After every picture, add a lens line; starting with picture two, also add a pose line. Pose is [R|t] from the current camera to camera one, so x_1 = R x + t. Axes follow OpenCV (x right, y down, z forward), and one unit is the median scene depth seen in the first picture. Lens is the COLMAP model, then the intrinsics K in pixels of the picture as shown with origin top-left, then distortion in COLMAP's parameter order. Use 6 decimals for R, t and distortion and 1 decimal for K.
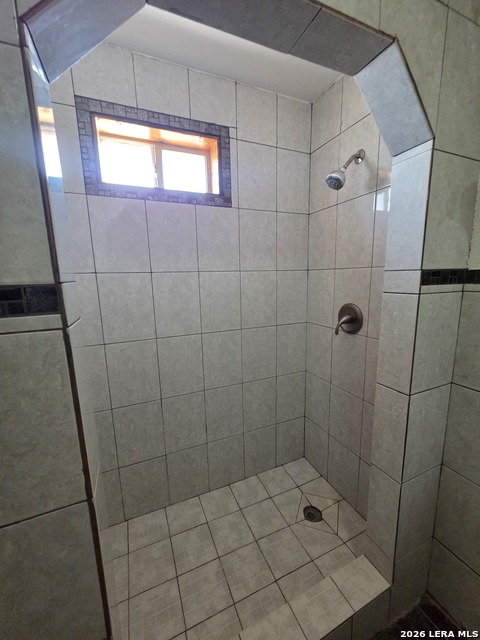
lens RADIAL K [[260.2, 0, 240.7], [0, 260.2, 321.6], [0, 0, 1]] dist [-0.000176, 0.000814]
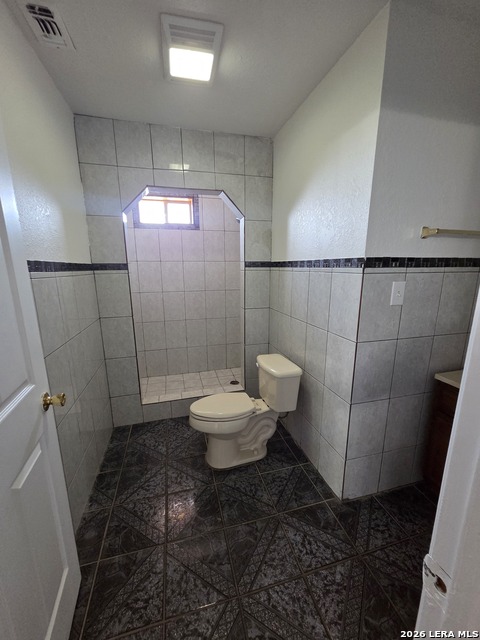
lens RADIAL K [[260.2, 0, 239.9], [0, 260.2, 321.9], [0, 0, 1]] dist [-0.000176, 0.000814]
pose [[0.988592, 0.047193, -0.143035, 0.634332], [-0.041702, 0.998282, 0.041148, 0.197355], [0.144732, -0.034713, 0.988862, -1.059373]]
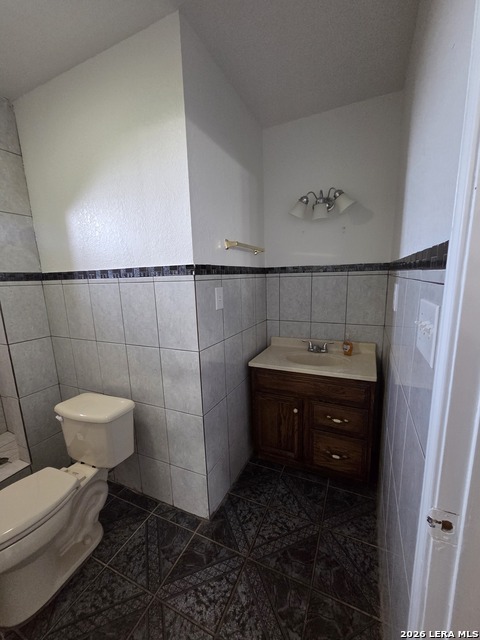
lens RADIAL K [[260.2, 0, 242.6], [0, 260.2, 322.4], [0, 0, 1]] dist [-0.000176, 0.000814]
pose [[0.748599, -0.115019, 0.652971, 0.456068], [0.127872, 0.991394, 0.028032, 0.185534], [-0.650576, 0.062512, 0.756864, -0.872476]]
